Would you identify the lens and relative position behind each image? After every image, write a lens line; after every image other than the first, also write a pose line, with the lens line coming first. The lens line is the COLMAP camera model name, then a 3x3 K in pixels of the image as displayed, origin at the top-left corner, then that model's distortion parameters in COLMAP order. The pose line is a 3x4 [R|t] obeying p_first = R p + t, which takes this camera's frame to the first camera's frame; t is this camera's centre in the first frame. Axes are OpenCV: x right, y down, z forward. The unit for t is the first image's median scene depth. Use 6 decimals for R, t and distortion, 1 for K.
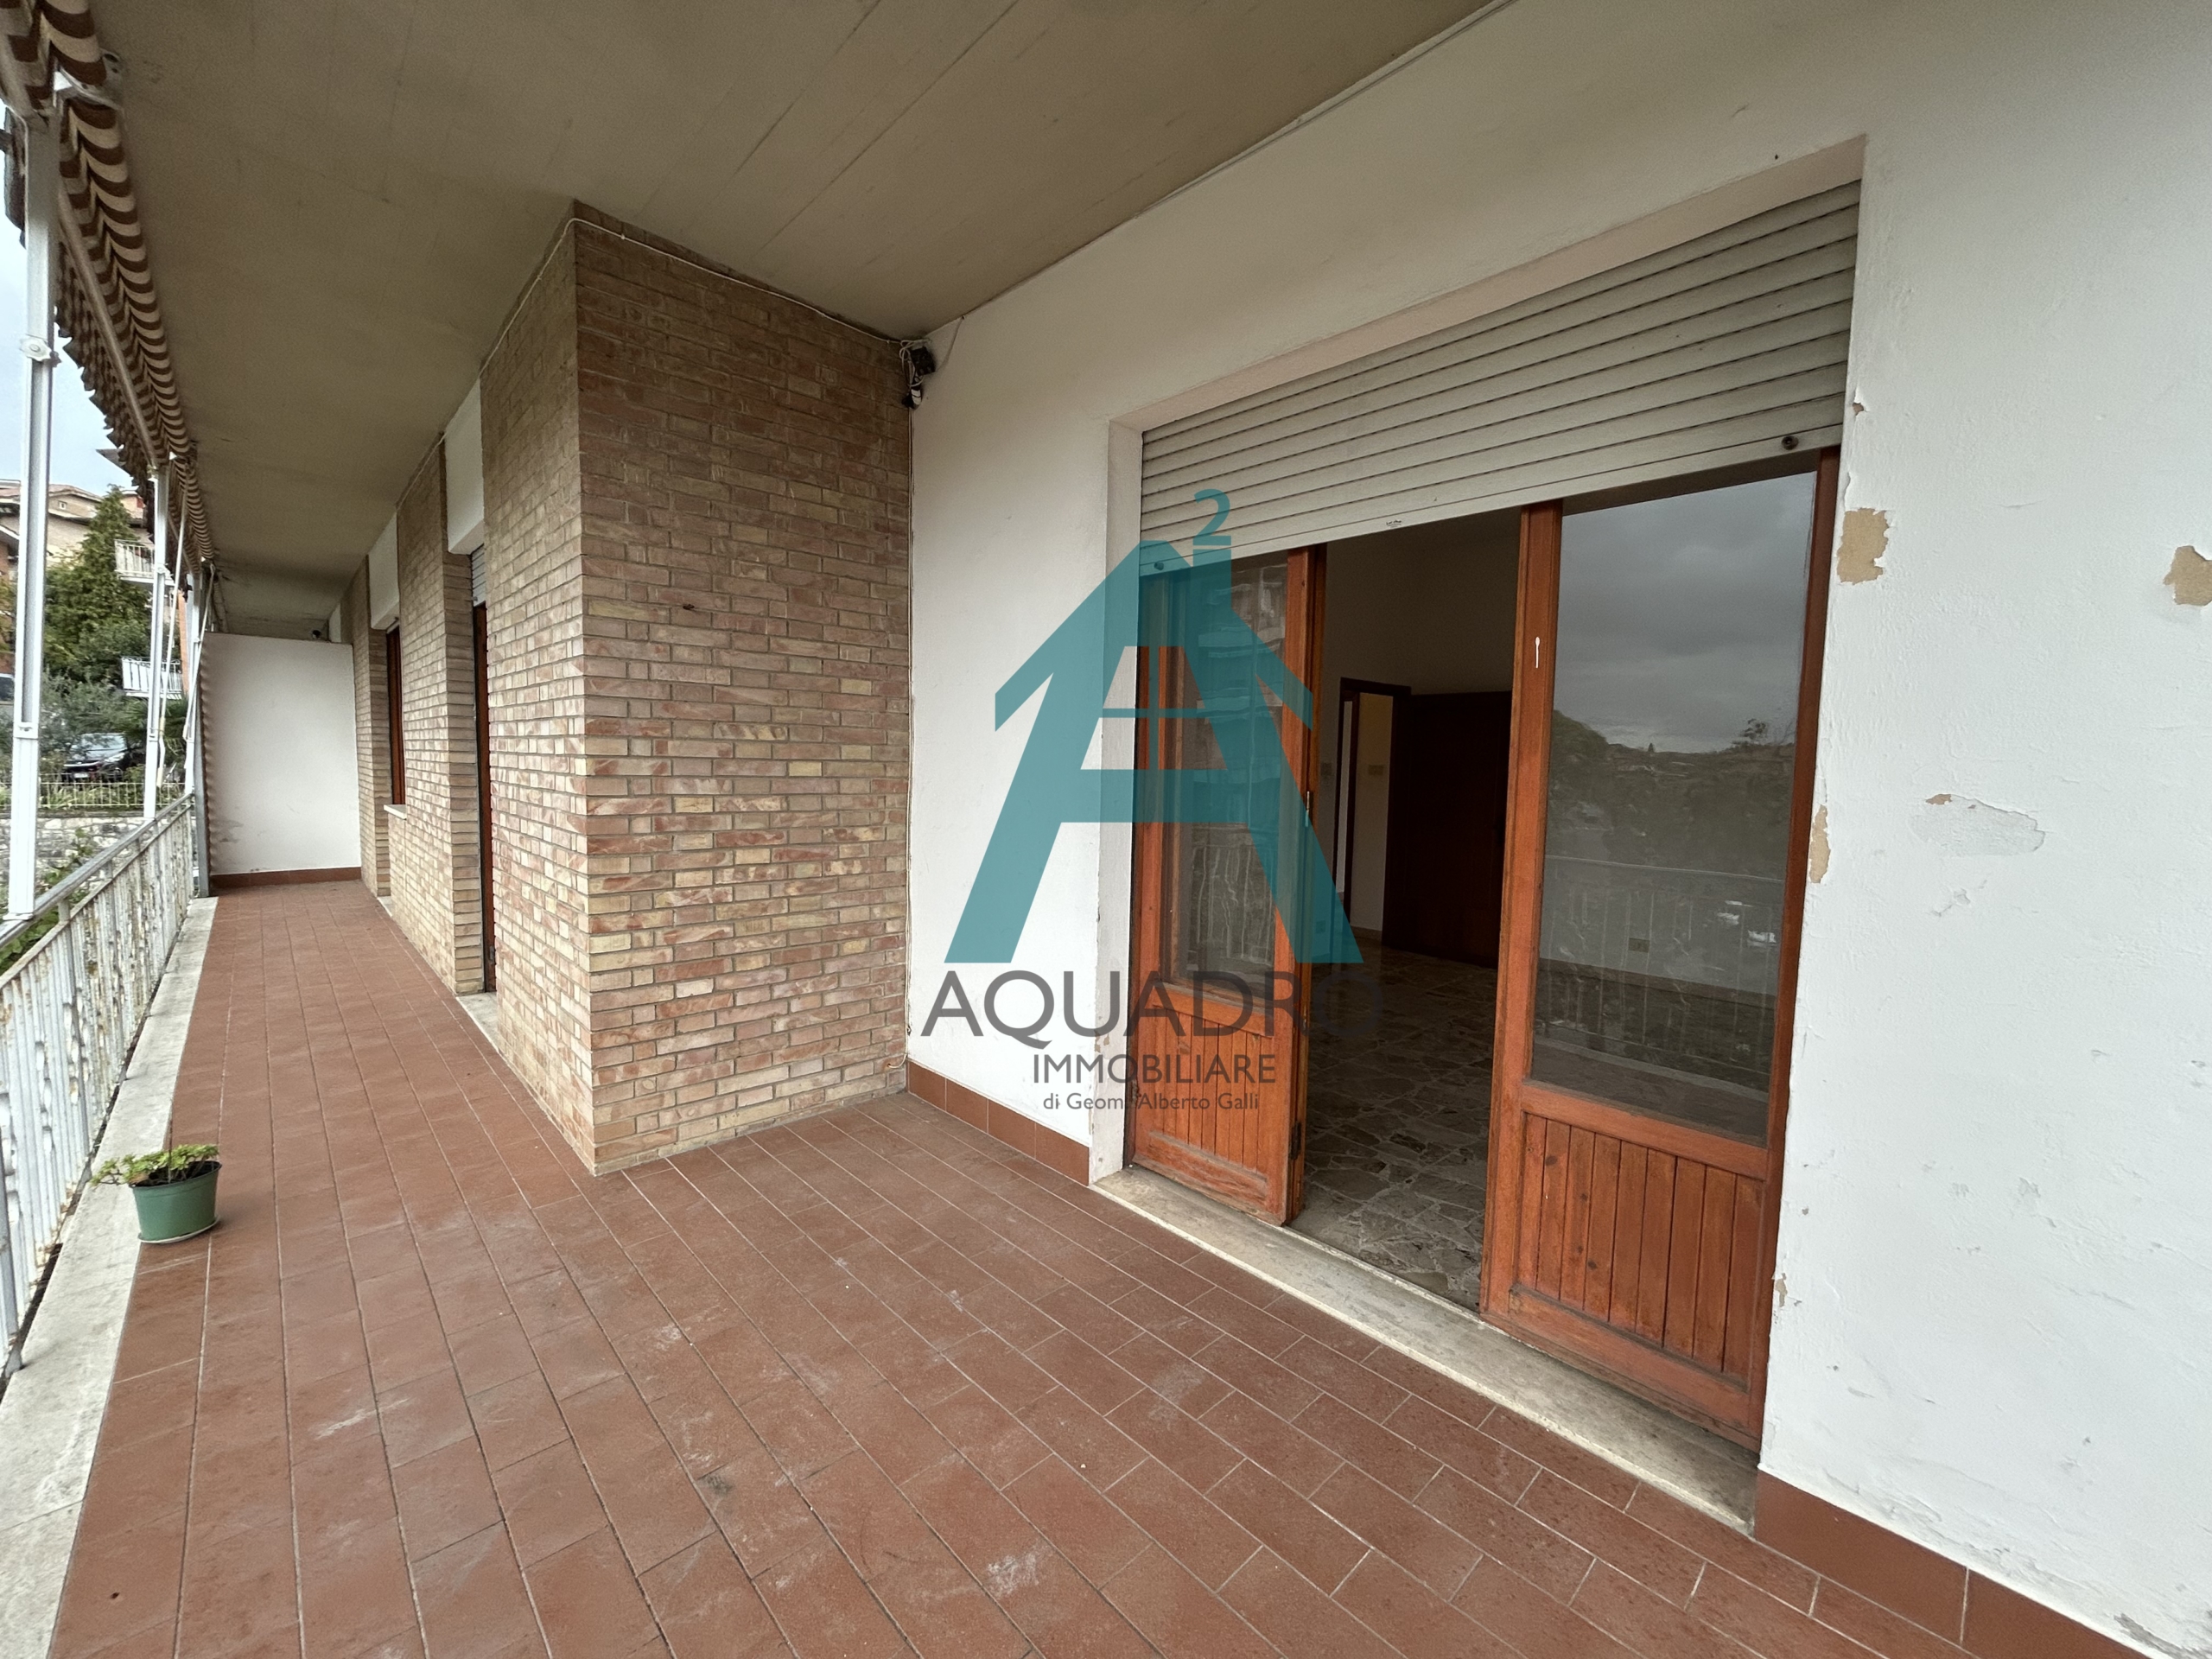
lens RADIAL K [[891.2, 0, 1104.2], [0, 891.2, 828.4], [0, 0, 1]] dist [-0.011312, 0.007591]
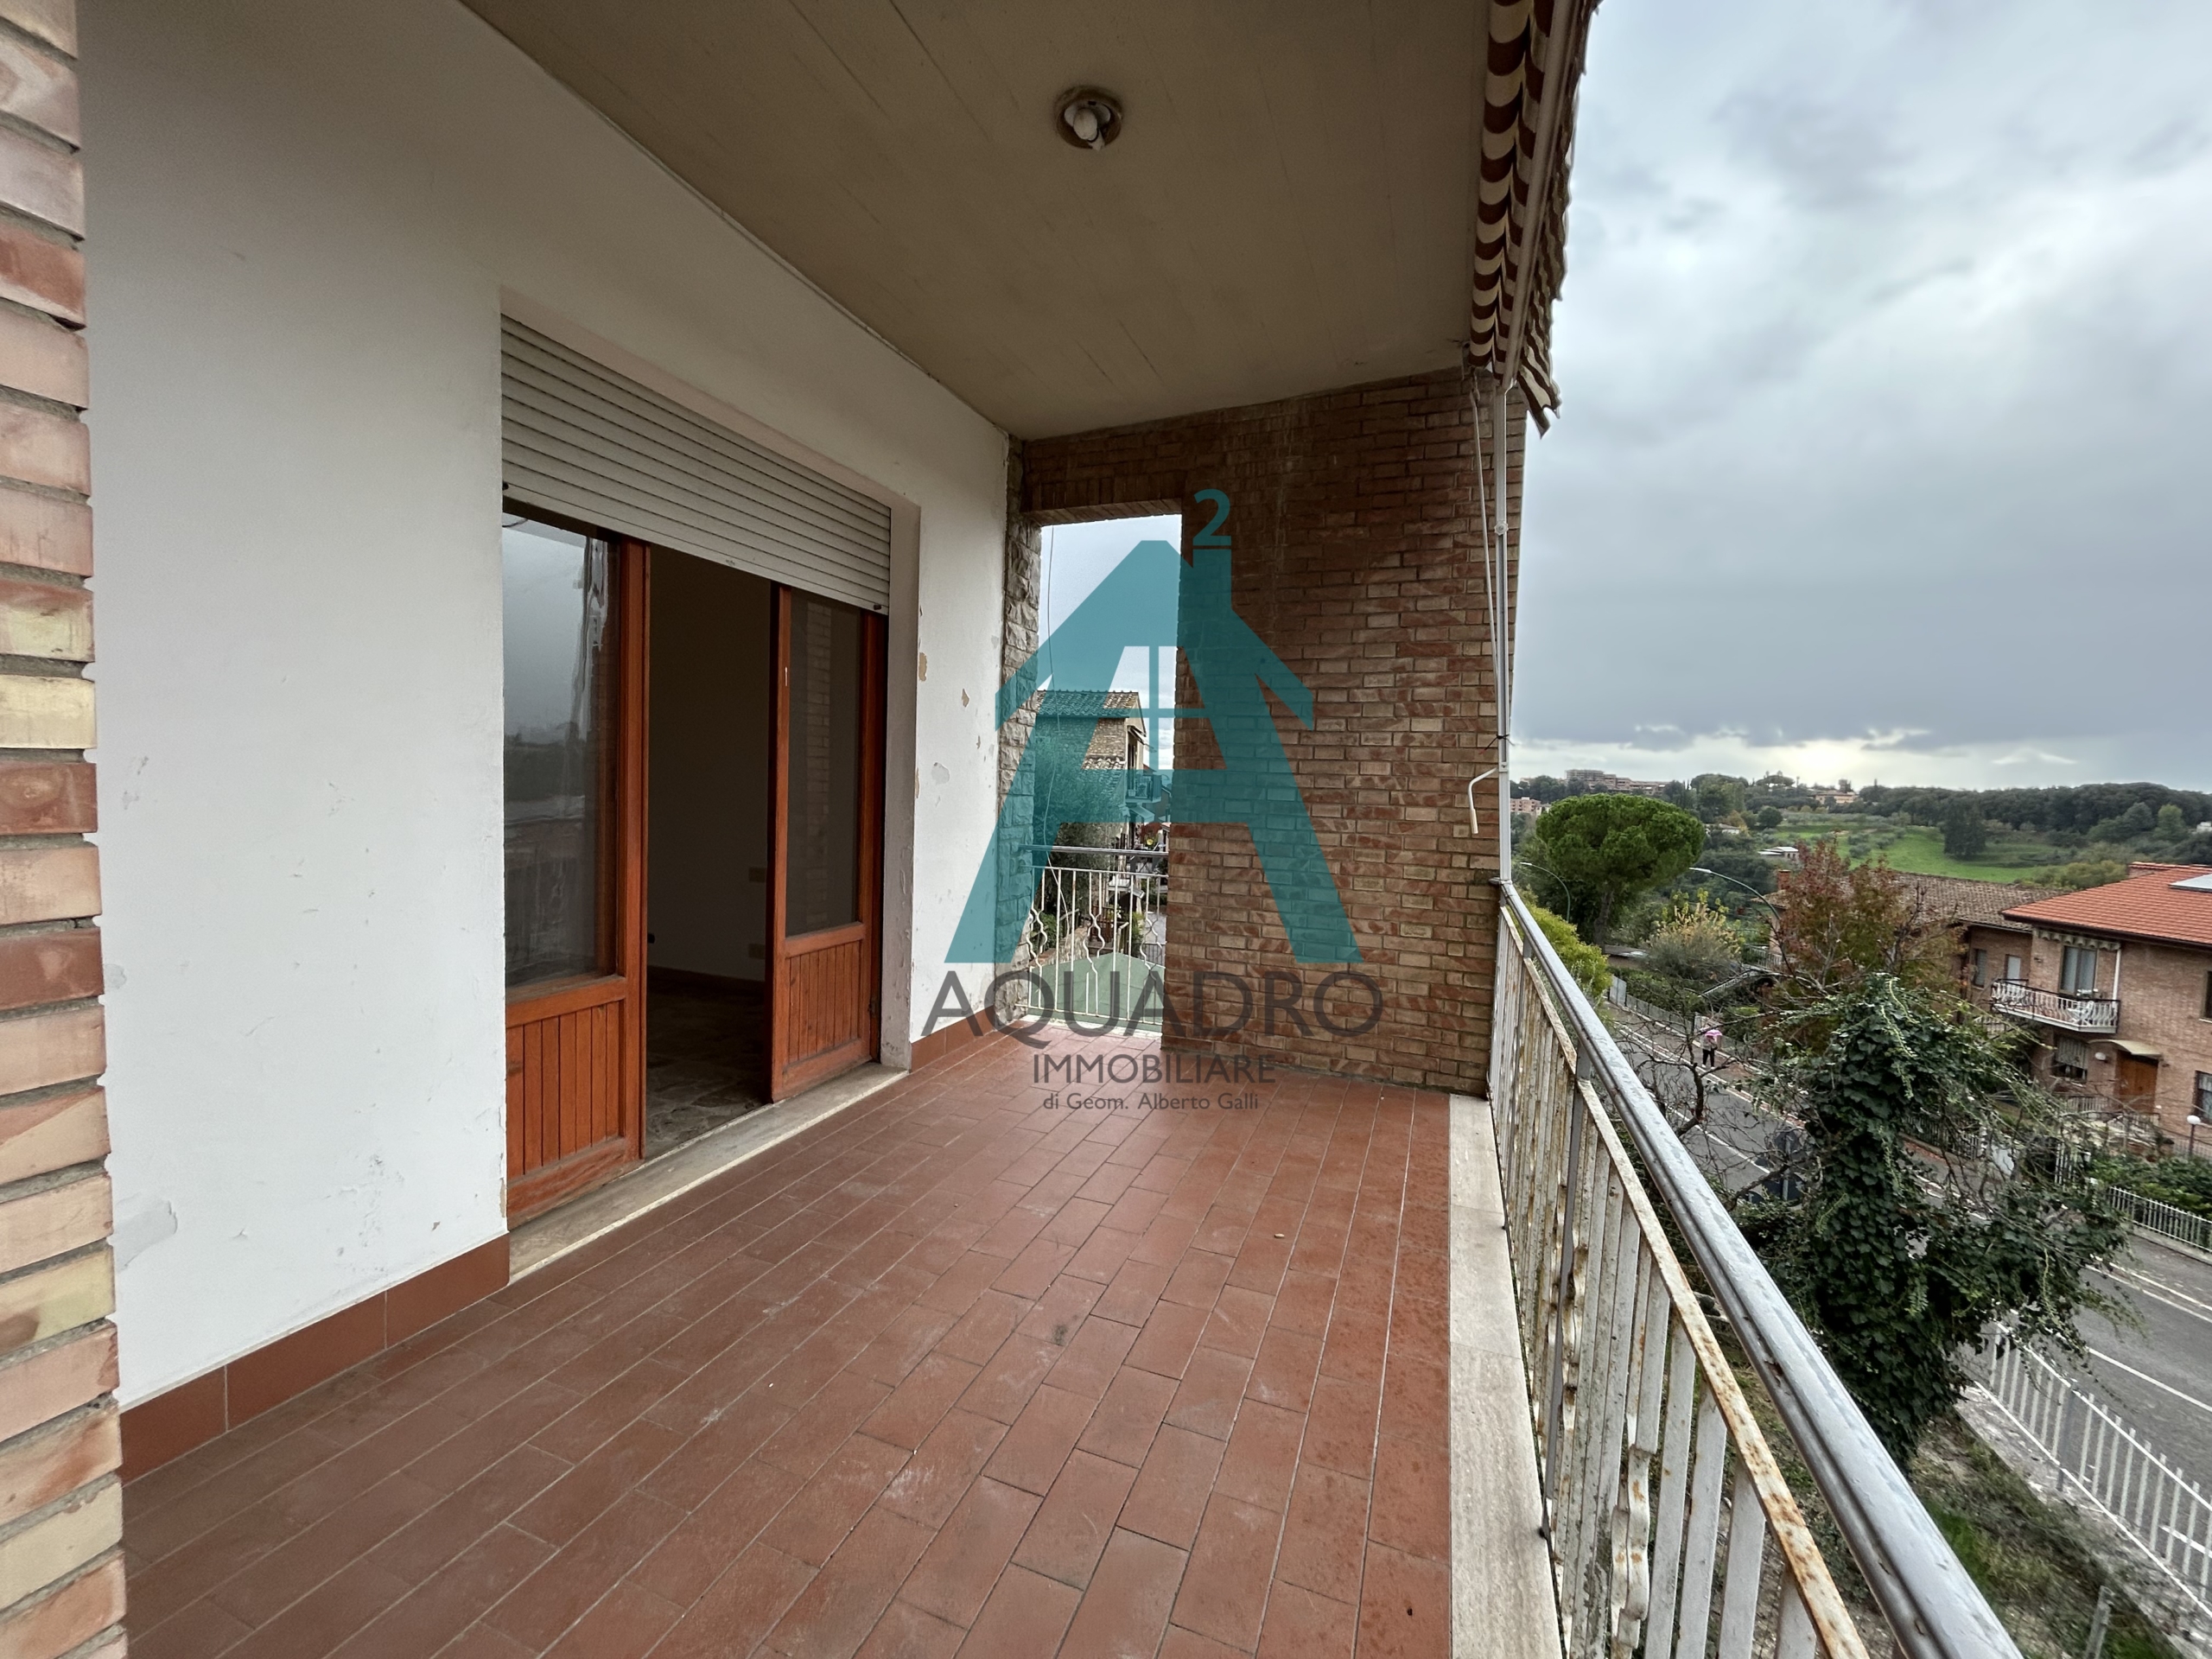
lens RADIAL K [[891.2, 0, 1104.2], [0, 891.2, 828.4], [0, 0, 1]] dist [-0.011312, 0.007591]
pose [[-0.425729, -0.084065, 0.900937, -0.948230], [0.024433, 0.994244, 0.104317, -0.057490], [-0.904521, 0.066423, -0.421225, 0.885147]]
